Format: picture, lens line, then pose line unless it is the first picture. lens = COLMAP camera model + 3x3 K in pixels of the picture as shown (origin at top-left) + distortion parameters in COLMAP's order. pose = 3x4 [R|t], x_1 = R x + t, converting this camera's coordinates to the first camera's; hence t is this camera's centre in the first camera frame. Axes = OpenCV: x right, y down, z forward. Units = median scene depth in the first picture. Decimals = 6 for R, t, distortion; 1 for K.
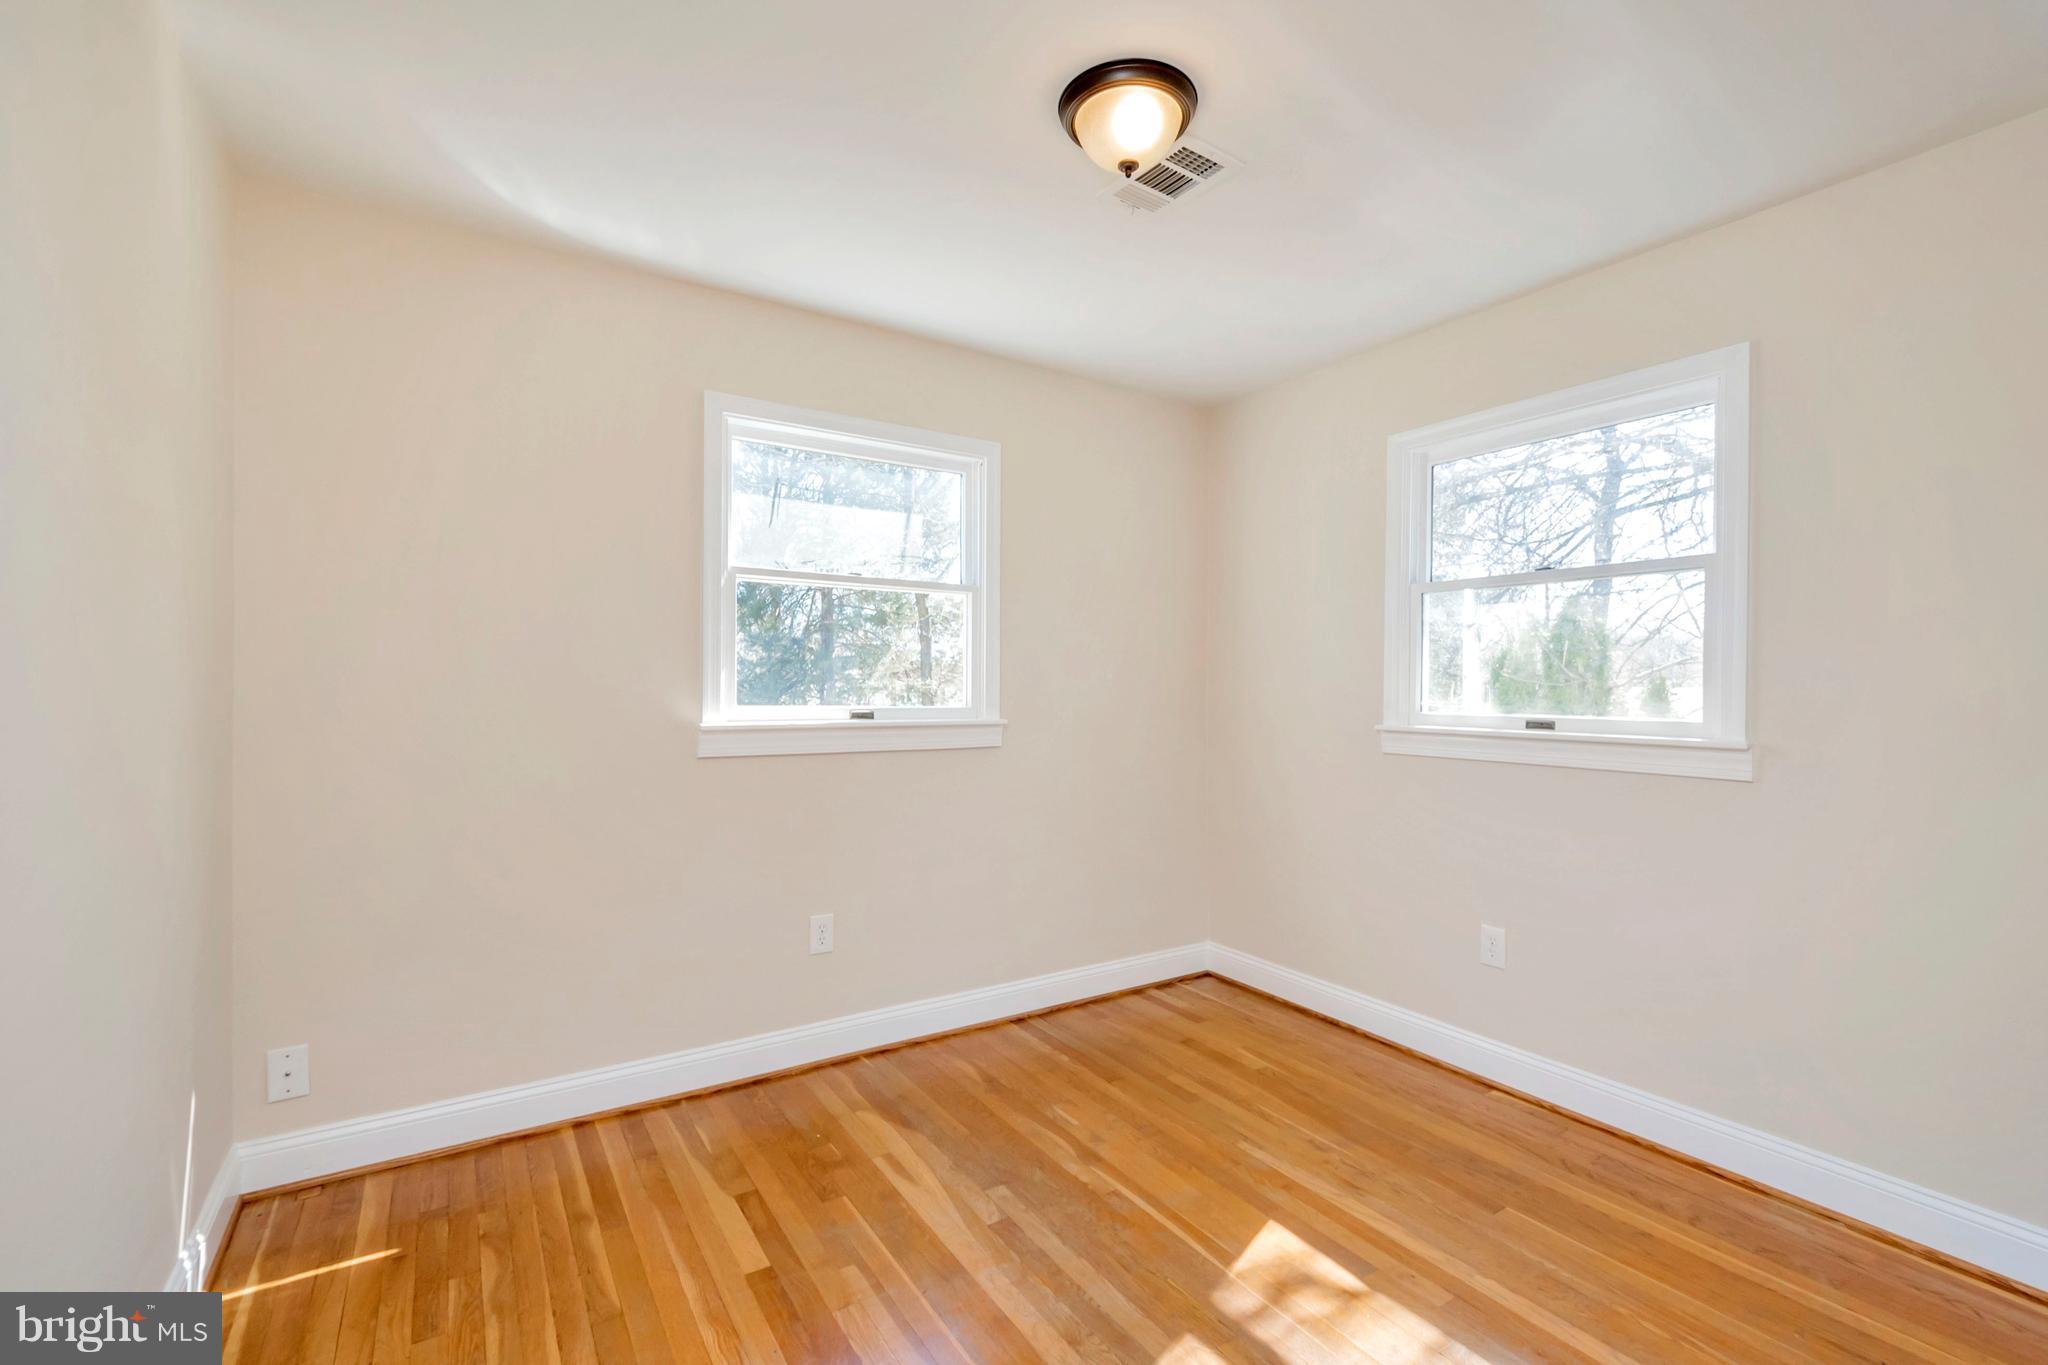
lens RADIAL K [[919.9, 0, 1030.9], [0, 919.9, 669.3], [0, 0, 1]] dist [0.010586, 0.001321]
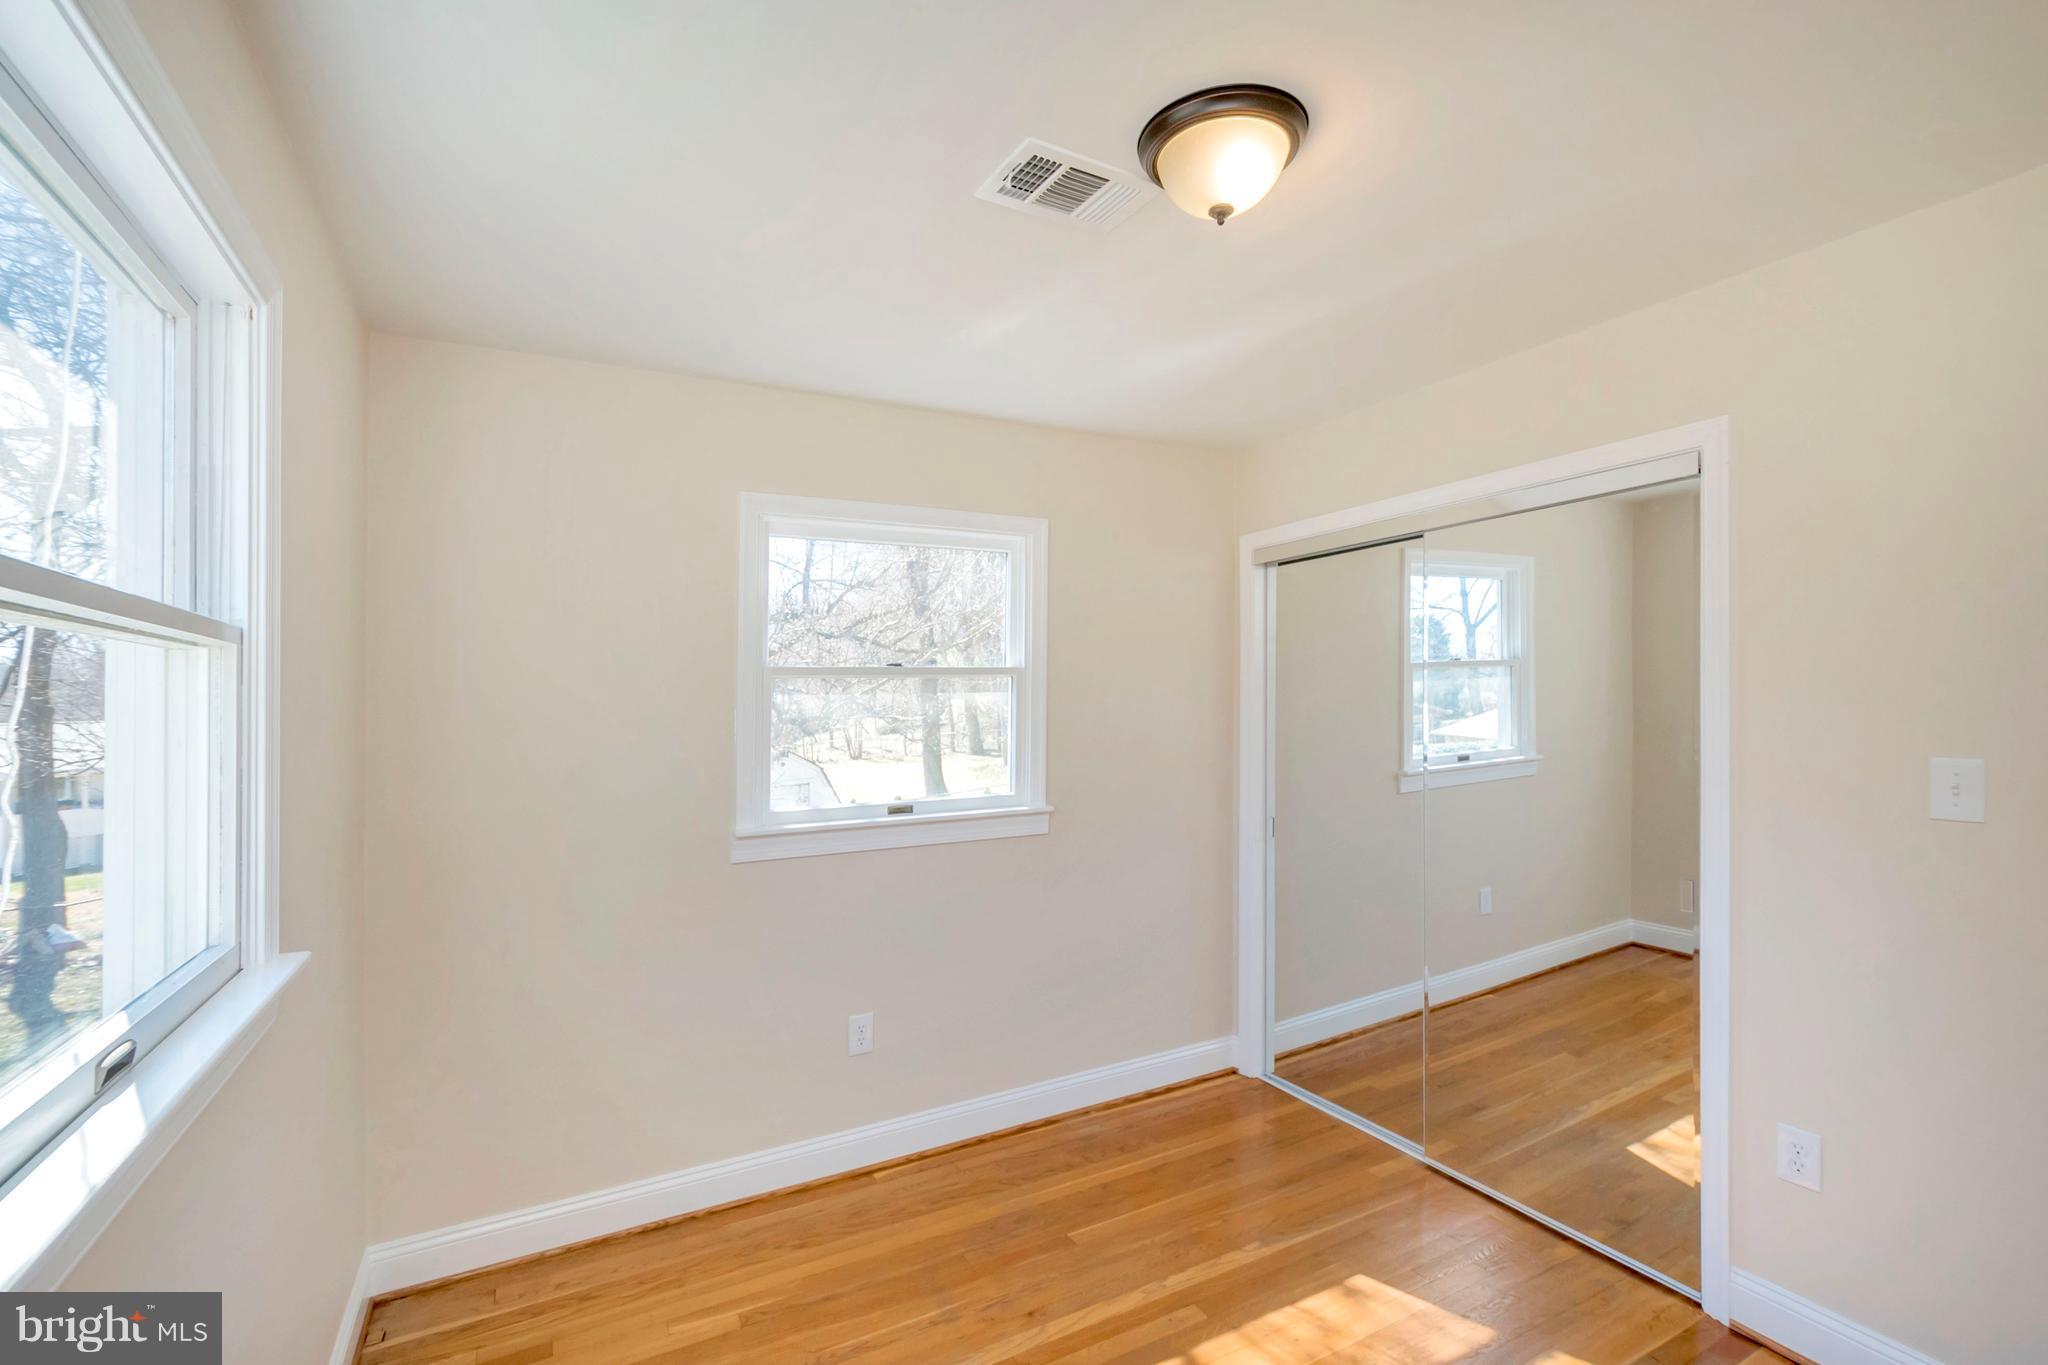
lens RADIAL K [[919.9, 0, 1016.3], [0, 919.9, 691.5], [0, 0, 1]] dist [0.010586, 0.001321]
pose [[0.069484, 0.003902, 0.997575, -0.588013], [-0.000745, 0.999992, -0.003859, -0.085255], [-0.997583, -0.000475, 0.069487, 0.898300]]
